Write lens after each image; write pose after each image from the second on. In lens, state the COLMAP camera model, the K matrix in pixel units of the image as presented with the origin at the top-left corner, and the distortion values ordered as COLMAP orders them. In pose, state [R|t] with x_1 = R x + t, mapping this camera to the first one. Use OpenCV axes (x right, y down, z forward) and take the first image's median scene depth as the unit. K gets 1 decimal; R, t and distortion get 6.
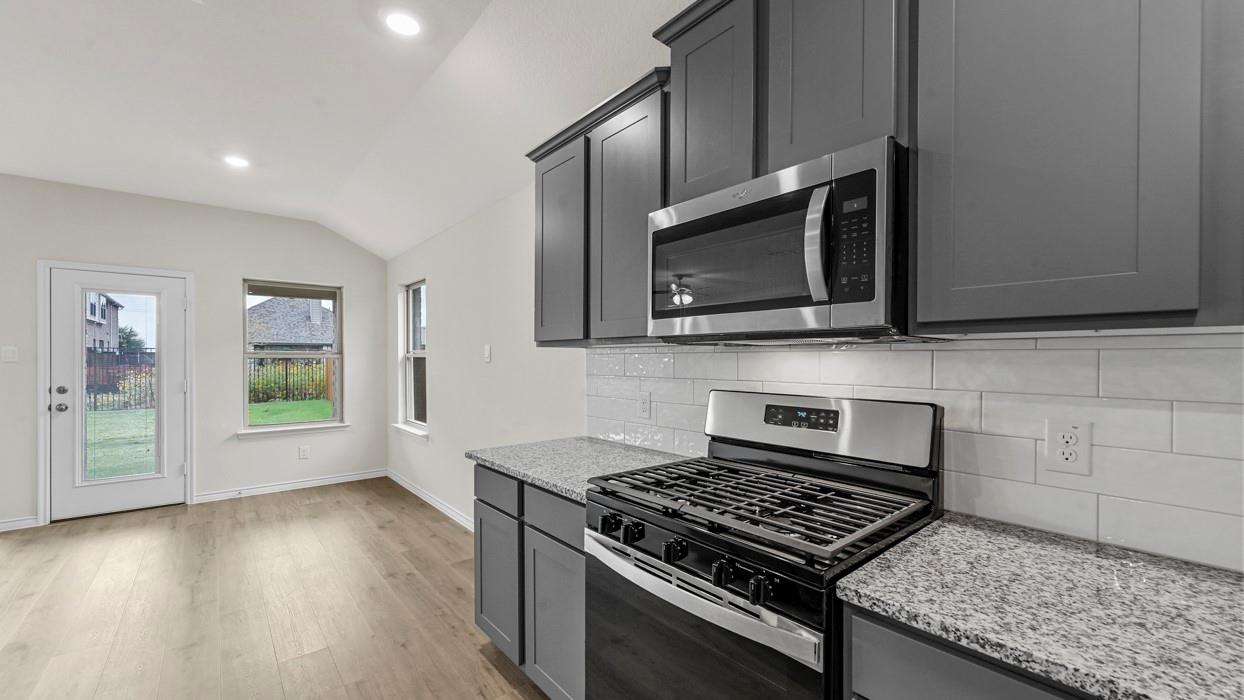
lens RADIAL K [[491.1, 0, 616.1], [0, 491.1, 362.7], [0, 0, 1]] dist [0.005965, 0.000031]
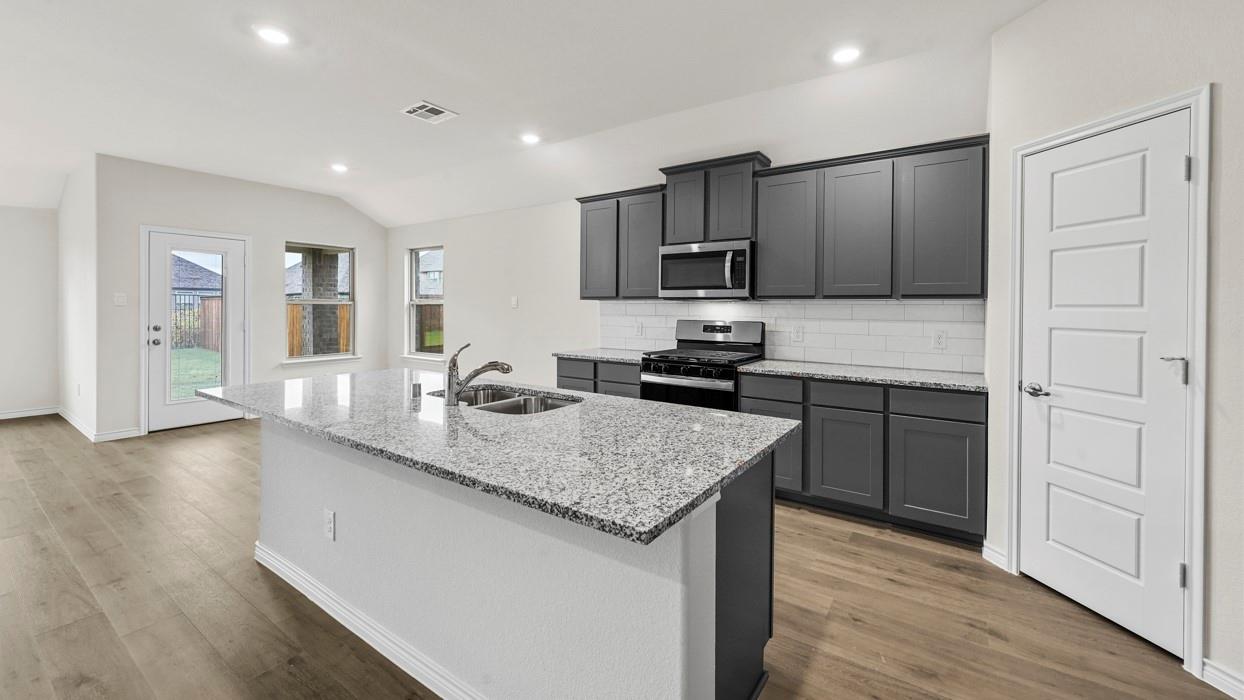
lens RADIAL K [[491.1, 0, 617.1], [0, 491.1, 311.9], [0, 0, 1]] dist [0.005965, 0.000031]
pose [[0.964536, 0.003644, 0.263926, -0.551691], [-0.004024, 0.999991, 0.000901, 0.013321], [-0.263921, -0.001931, 0.964542, -0.914830]]
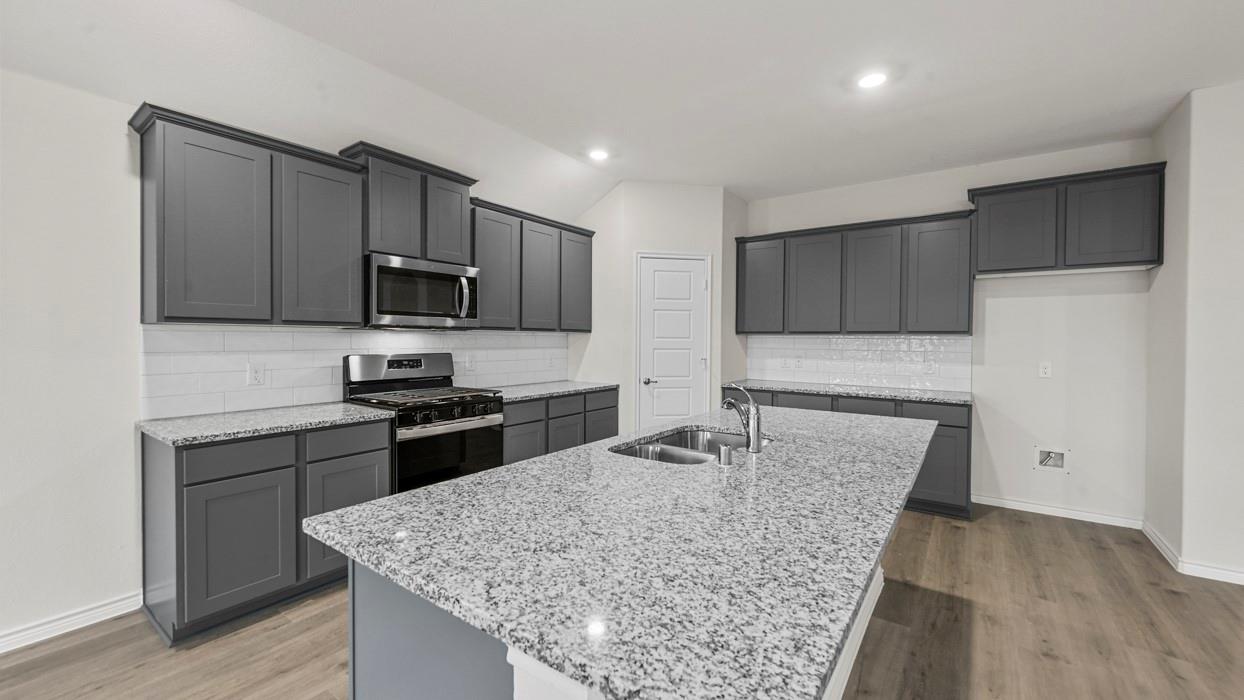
lens RADIAL K [[491.1, 0, 625.7], [0, 491.1, 339.5], [0, 0, 1]] dist [0.005965, 0.000031]
pose [[-0.249724, -0.006986, 0.968292, -1.317579], [-0.000173, 0.999974, 0.007170, -0.007558], [-0.968317, 0.001623, -0.249719, 0.407528]]
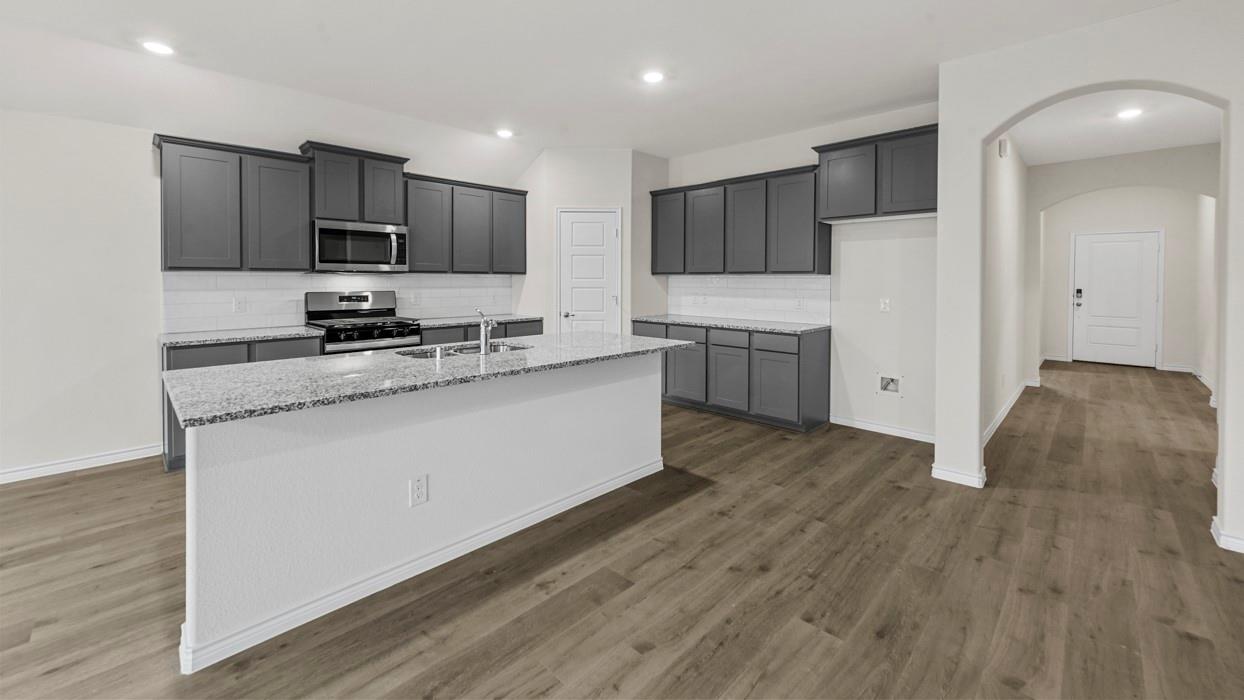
lens RADIAL K [[491.1, 0, 623.0], [0, 491.1, 279.8], [0, 0, 1]] dist [0.005965, 0.000031]
pose [[-0.098548, -0.004053, 0.995124, -1.805060], [0.006094, 0.999970, 0.004676, -0.003768], [-0.995114, 0.006525, -0.098520, -0.200153]]
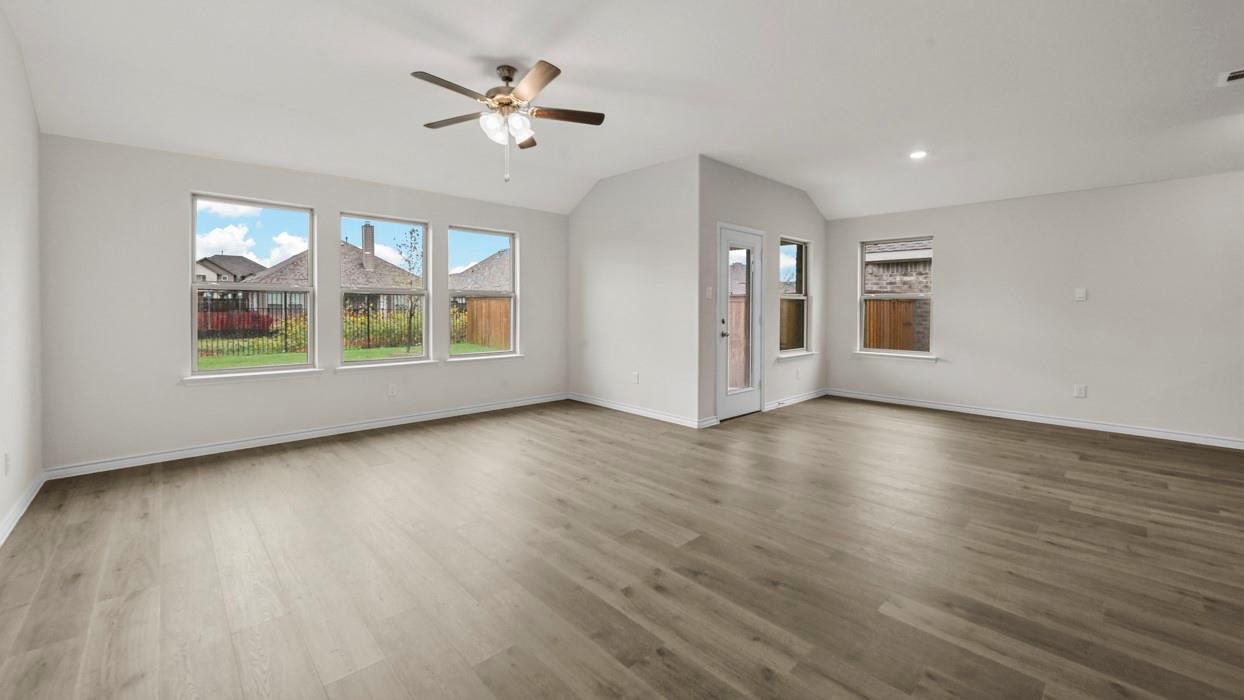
lens RADIAL K [[491.1, 0, 622.8], [0, 491.1, 313.2], [0, 0, 1]] dist [0.005965, 0.000031]
pose [[0.997594, 0.003236, 0.069254, -2.561583], [-0.003310, 0.999994, 0.000959, 0.058015], [-0.069251, -0.001186, 0.997599, -0.492058]]
